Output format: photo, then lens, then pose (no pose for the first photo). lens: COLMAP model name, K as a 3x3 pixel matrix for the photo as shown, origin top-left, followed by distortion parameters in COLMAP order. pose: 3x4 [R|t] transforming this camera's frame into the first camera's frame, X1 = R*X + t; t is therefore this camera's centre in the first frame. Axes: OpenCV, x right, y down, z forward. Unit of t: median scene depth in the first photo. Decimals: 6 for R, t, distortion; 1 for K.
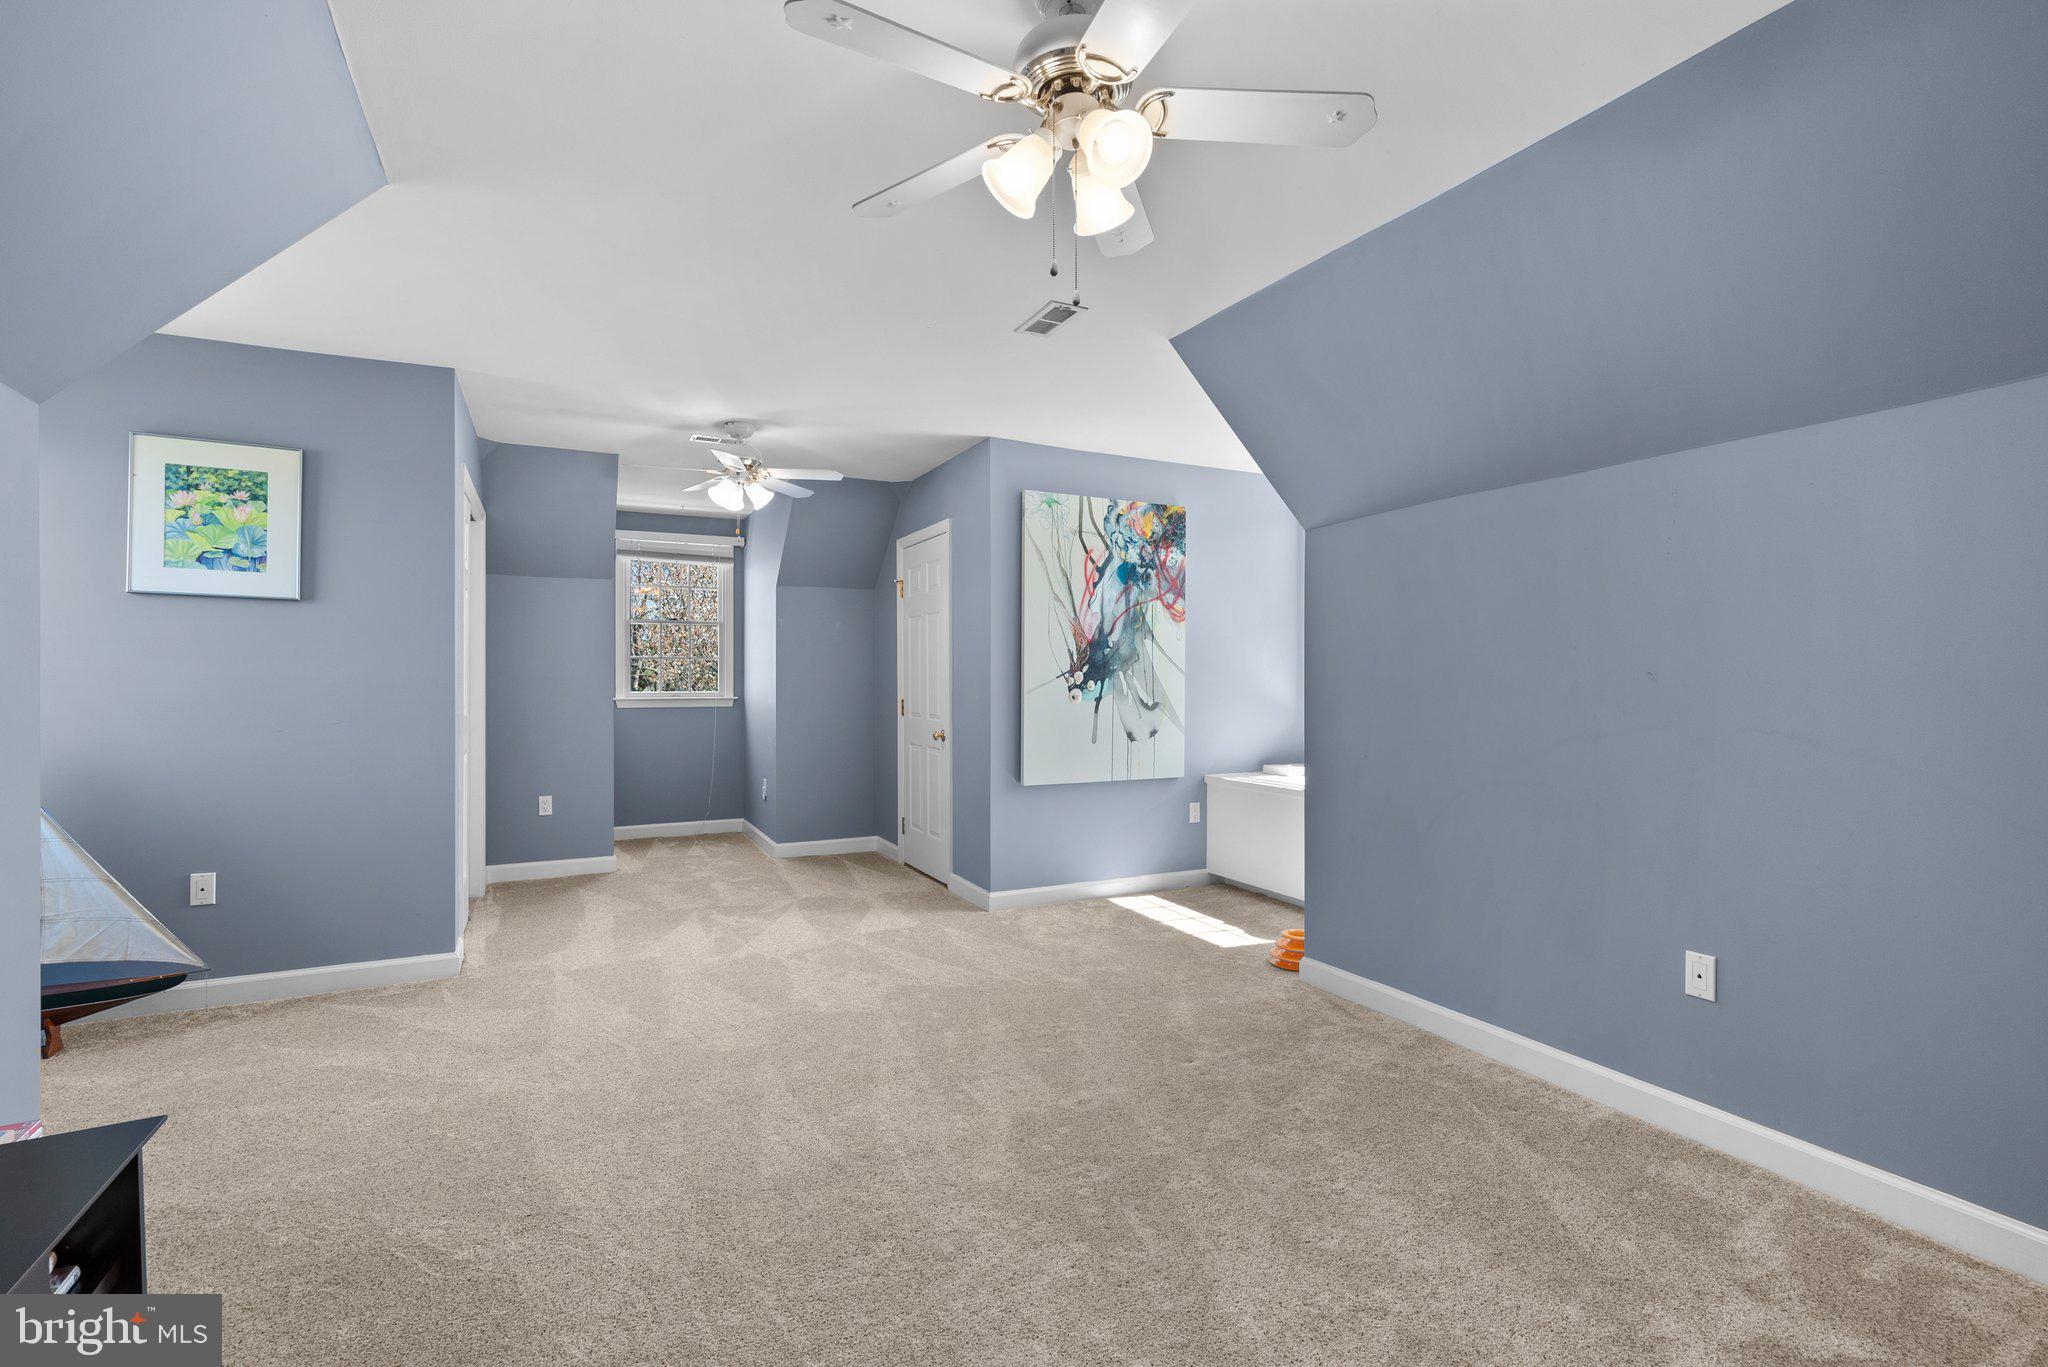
lens RADIAL K [[940.7, 0, 1024.8], [0, 940.7, 670.4], [0, 0, 1]] dist [-0.001661, 0.001238]
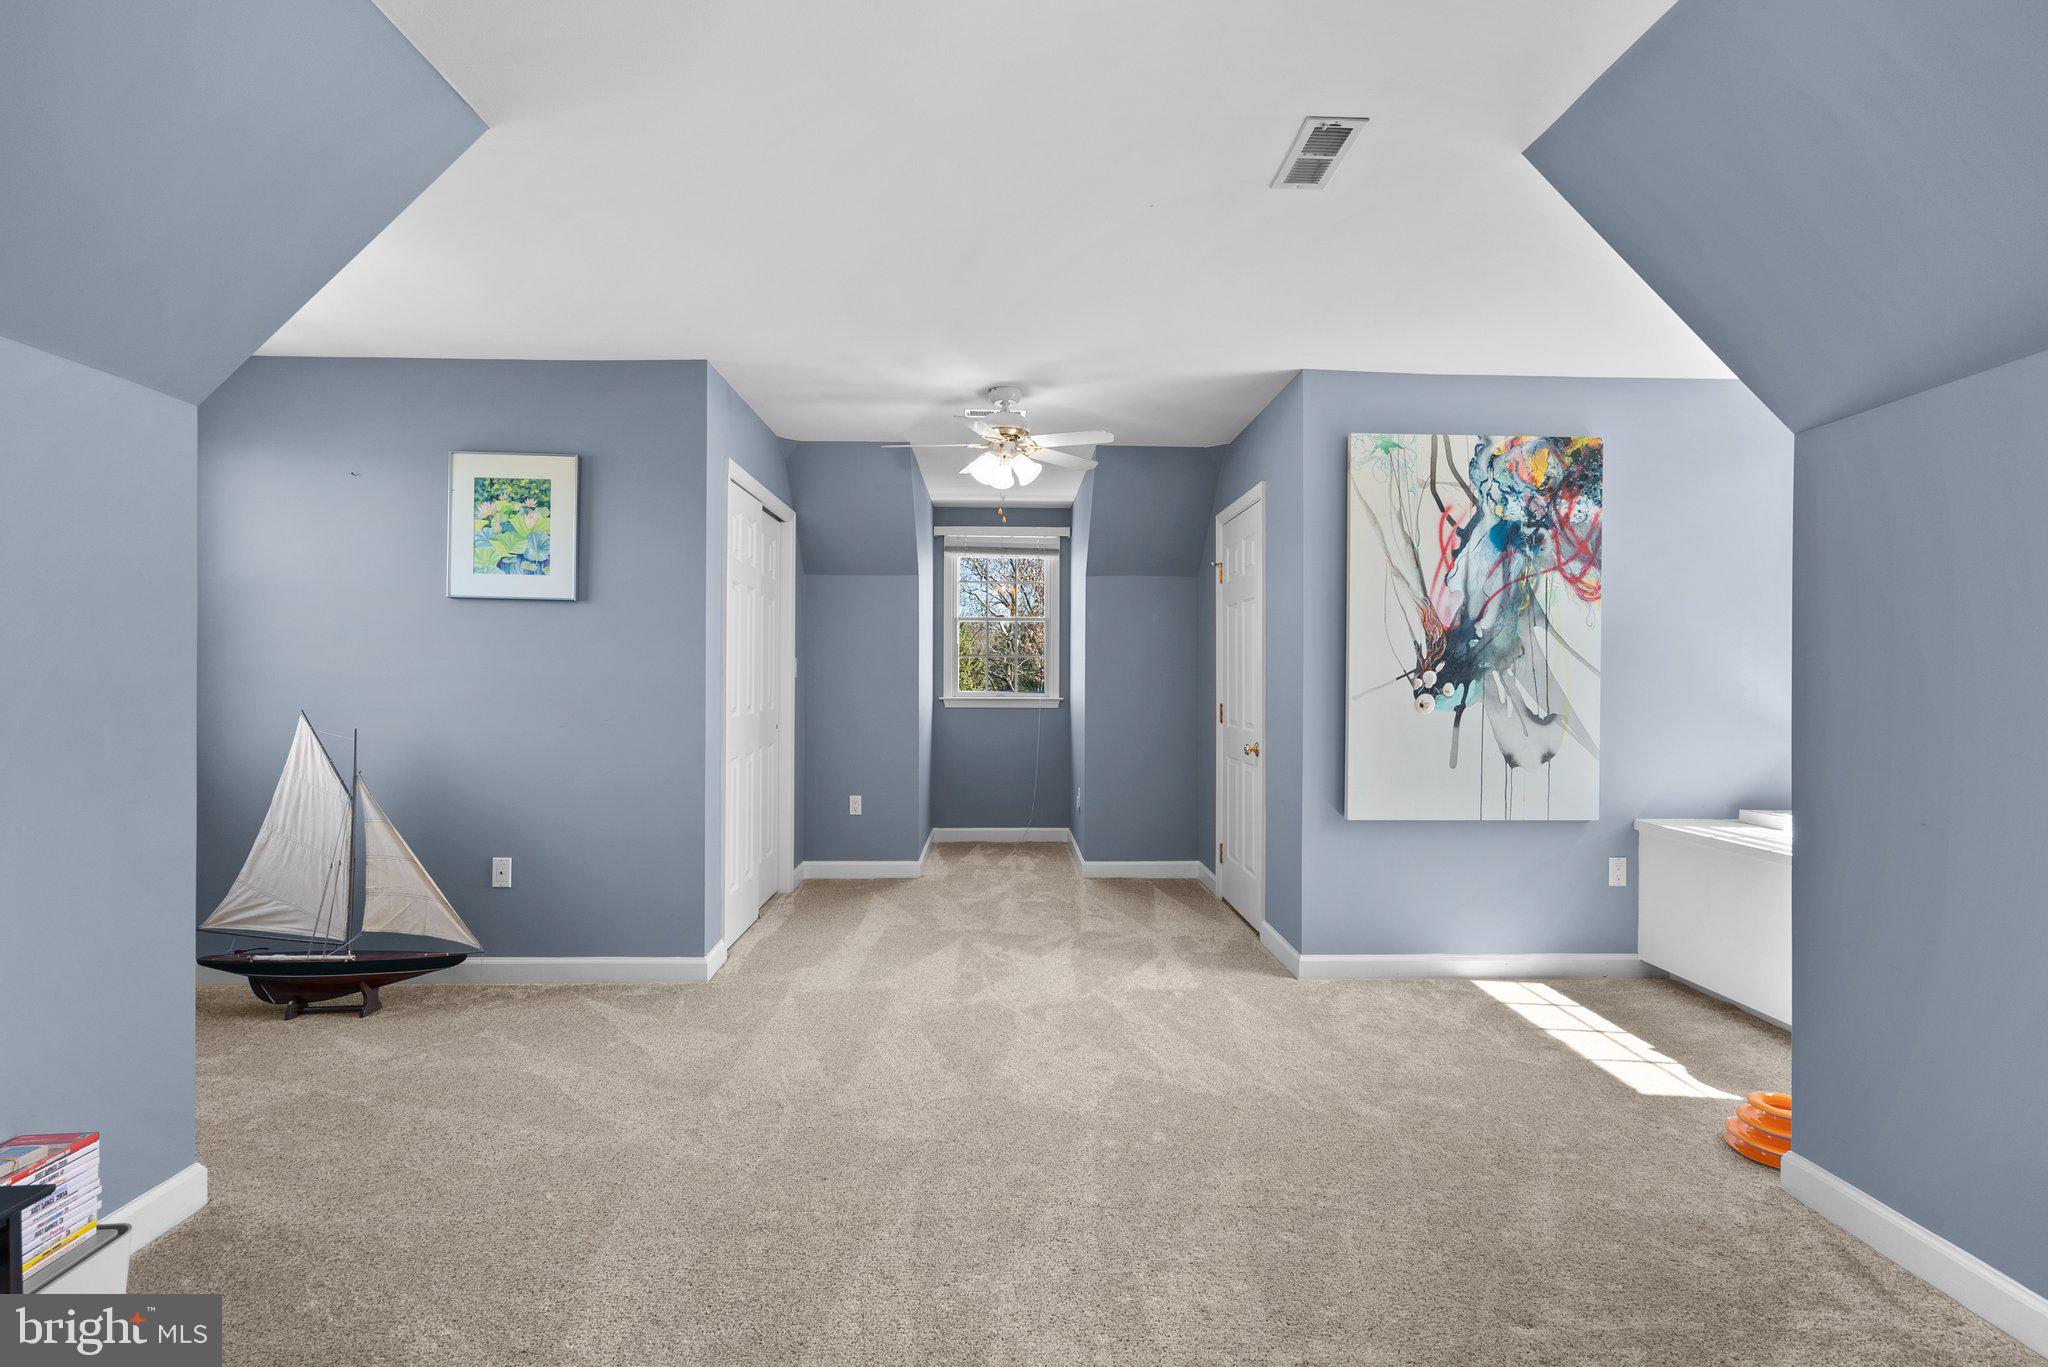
lens RADIAL K [[940.7, 0, 1024.8], [0, 940.7, 670.4], [0, 0, 1]] dist [-0.001661, 0.001238]
pose [[0.907228, 0.000919, -0.420639, 0.081432], [-0.000947, 1.000000, 0.000143, 0.001064], [0.420639, 0.000268, 0.907228, 0.194696]]
